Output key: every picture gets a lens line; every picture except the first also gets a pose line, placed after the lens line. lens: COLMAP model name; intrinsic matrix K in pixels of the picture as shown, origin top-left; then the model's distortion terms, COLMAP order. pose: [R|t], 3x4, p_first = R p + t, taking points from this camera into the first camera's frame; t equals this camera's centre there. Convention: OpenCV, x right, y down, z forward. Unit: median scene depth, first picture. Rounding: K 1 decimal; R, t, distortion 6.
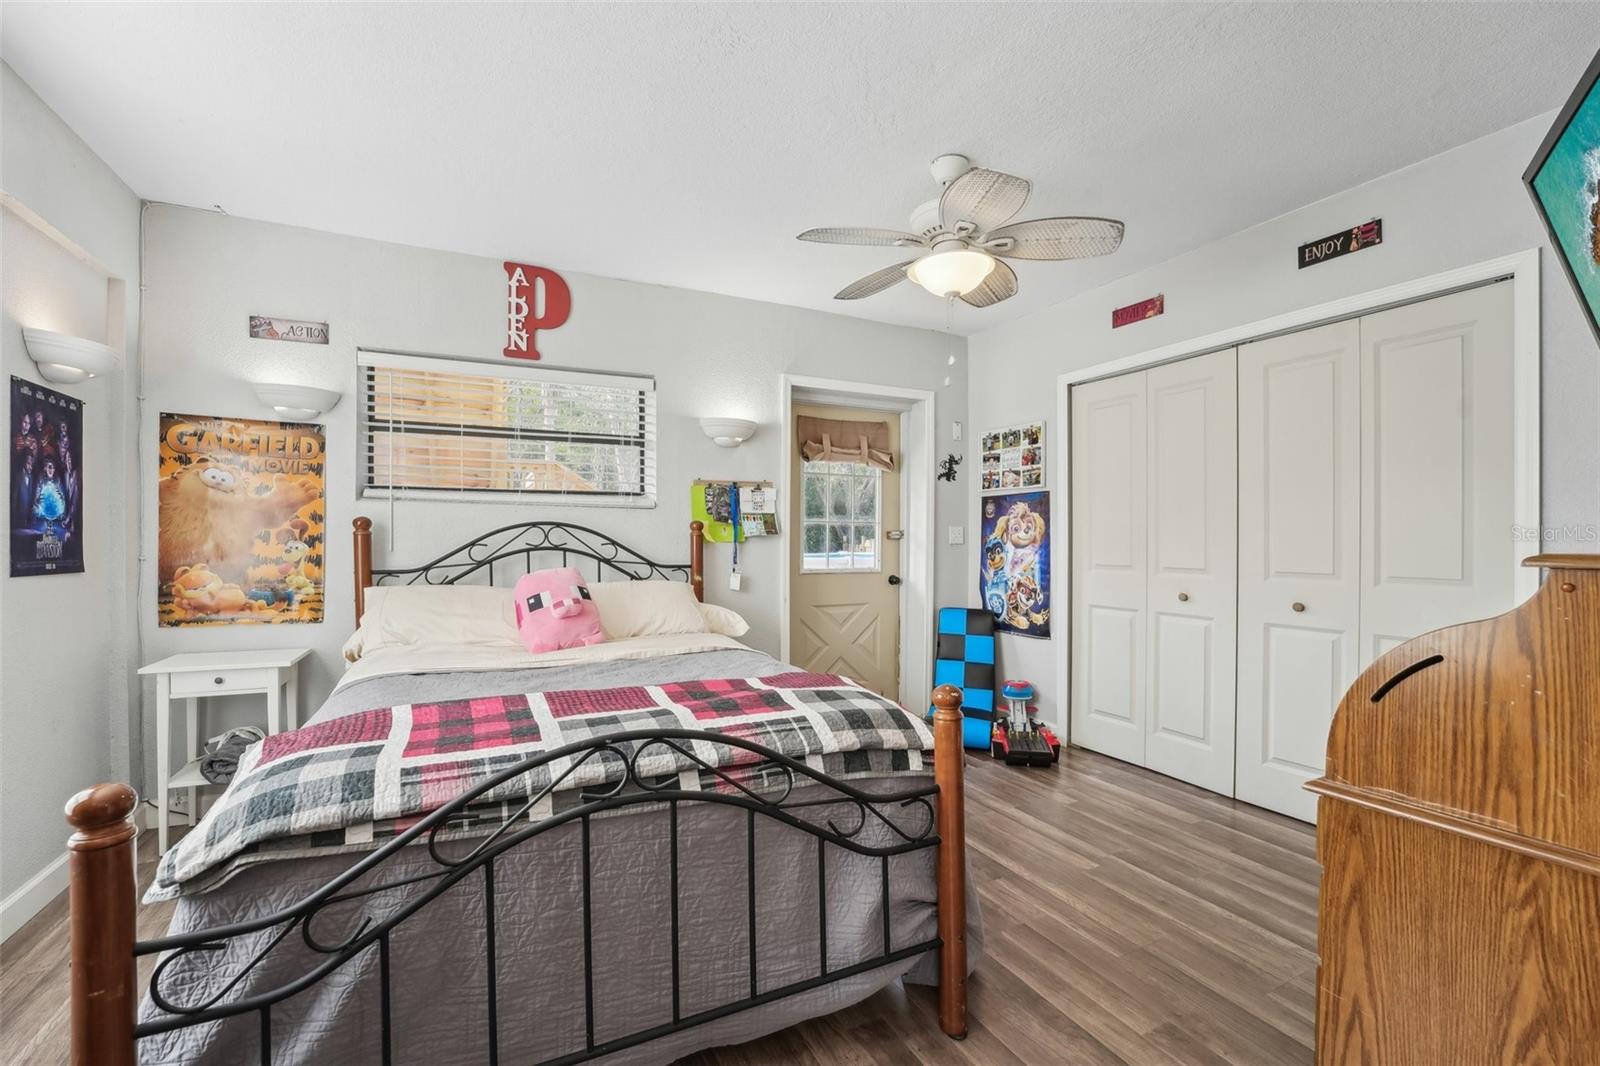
lens RADIAL K [[668.6, 0, 791.6], [0, 668.6, 539.5], [0, 0, 1]] dist [-0.025592, 0.002618]
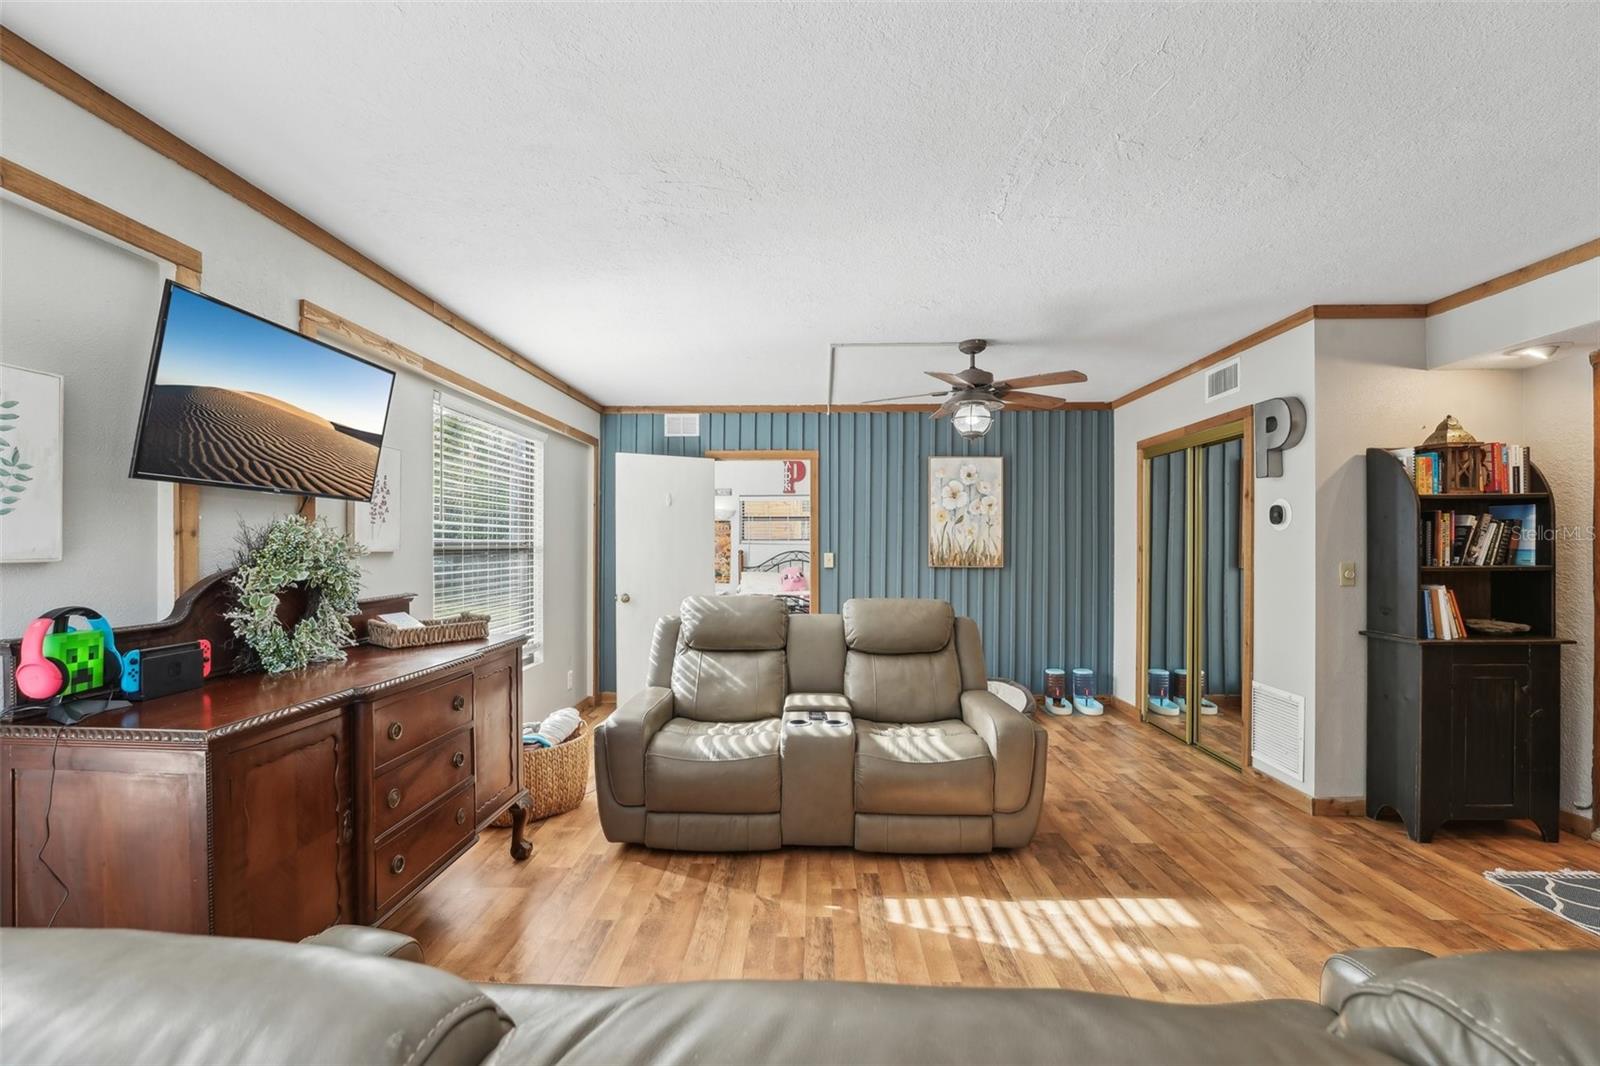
lens RADIAL K [[668.6, 0, 789.9], [0, 668.6, 554.4], [0, 0, 1]] dist [-0.025592, 0.002618]
pose [[0.879260, 0.006056, -0.476305, 1.065478], [-0.001972, 0.999957, 0.009075, -0.042203], [0.476339, -0.007040, 0.879234, -1.677390]]
